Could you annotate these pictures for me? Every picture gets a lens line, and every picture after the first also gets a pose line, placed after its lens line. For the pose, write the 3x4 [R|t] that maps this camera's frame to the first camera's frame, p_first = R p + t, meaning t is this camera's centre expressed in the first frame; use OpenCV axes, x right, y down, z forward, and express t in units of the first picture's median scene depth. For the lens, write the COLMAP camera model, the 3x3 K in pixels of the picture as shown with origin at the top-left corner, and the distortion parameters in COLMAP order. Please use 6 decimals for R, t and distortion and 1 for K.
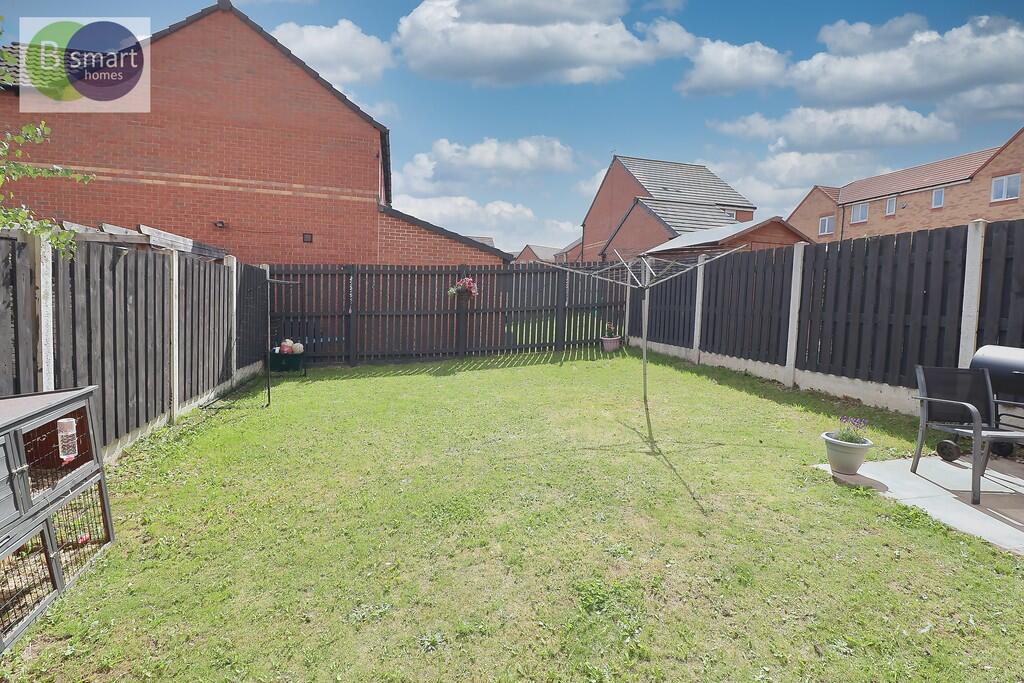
lens RADIAL K [[488.8, 0, 514.8], [0, 488.8, 333.4], [0, 0, 1]] dist [-0.008084, -0.002117]
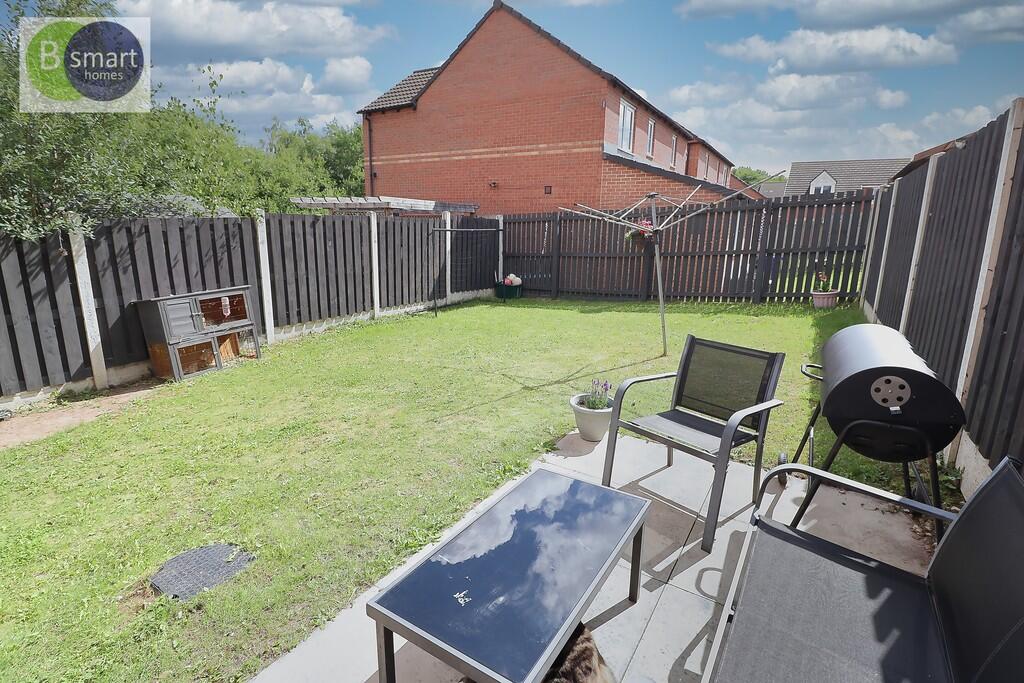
lens RADIAL K [[488.8, 0, 519.7], [0, 488.8, 340.7], [0, 0, 1]] dist [-0.008084, -0.002117]
pose [[0.693165, 0.143391, -0.706372, 0.459406], [-0.048640, 0.987083, 0.152644, -0.011396], [0.719136, -0.071450, 0.691186, 0.105075]]
